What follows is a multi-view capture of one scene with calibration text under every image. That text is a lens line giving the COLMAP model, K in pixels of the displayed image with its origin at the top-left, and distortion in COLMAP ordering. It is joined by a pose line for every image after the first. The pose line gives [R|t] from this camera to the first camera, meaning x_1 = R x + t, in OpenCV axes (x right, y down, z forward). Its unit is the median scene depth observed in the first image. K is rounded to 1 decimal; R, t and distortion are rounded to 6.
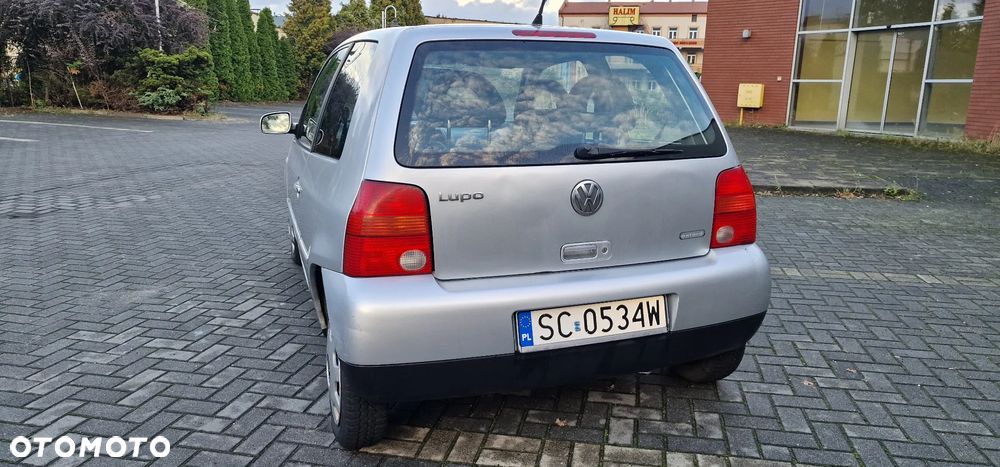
lens RADIAL K [[666.3, 0, 506.9], [0, 666.3, 226.3], [0, 0, 1]] dist [0.063024, -0.048830]
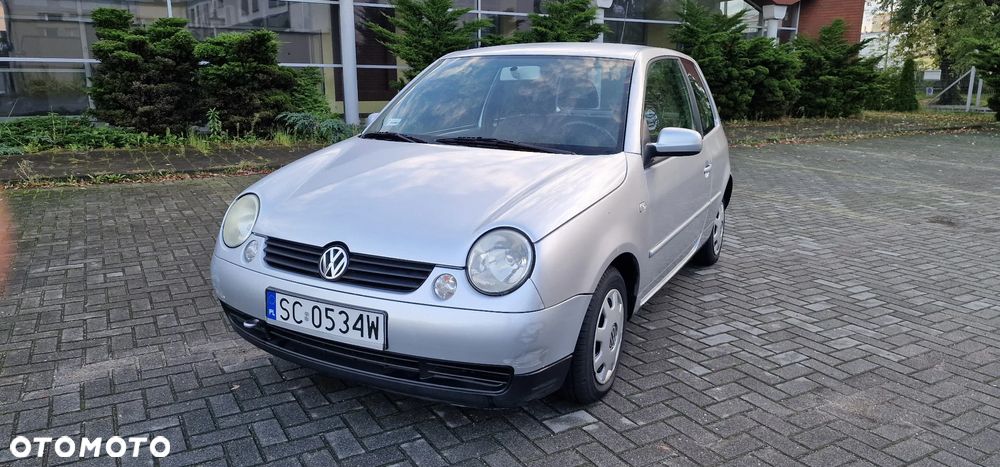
lens RADIAL K [[666.3, 0, 502.3], [0, 666.3, 239.5], [0, 0, 1]] dist [0.063024, -0.048830]
pose [[-0.667378, -0.198285, 0.717837, -1.012901], [0.131566, 0.917350, 0.375712, -0.475460], [-0.733006, 0.345185, -0.586131, 2.118608]]
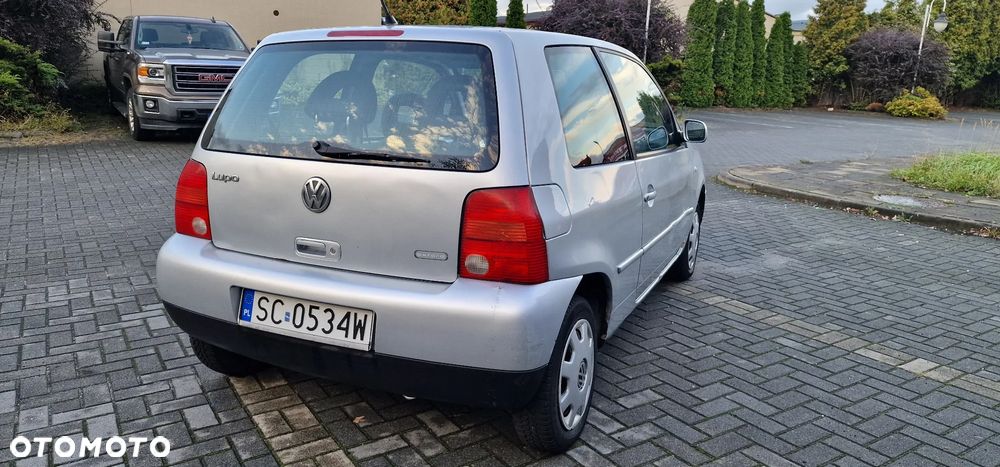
lens RADIAL K [[666.3, 0, 505.2], [0, 666.3, 231.9], [0, 0, 1]] dist [0.063024, -0.048830]
pose [[0.705829, 0.157928, -0.690554, 0.746919], [-0.159166, 0.985263, 0.062640, -0.070188], [0.690269, 0.065700, 0.720564, 0.342520]]
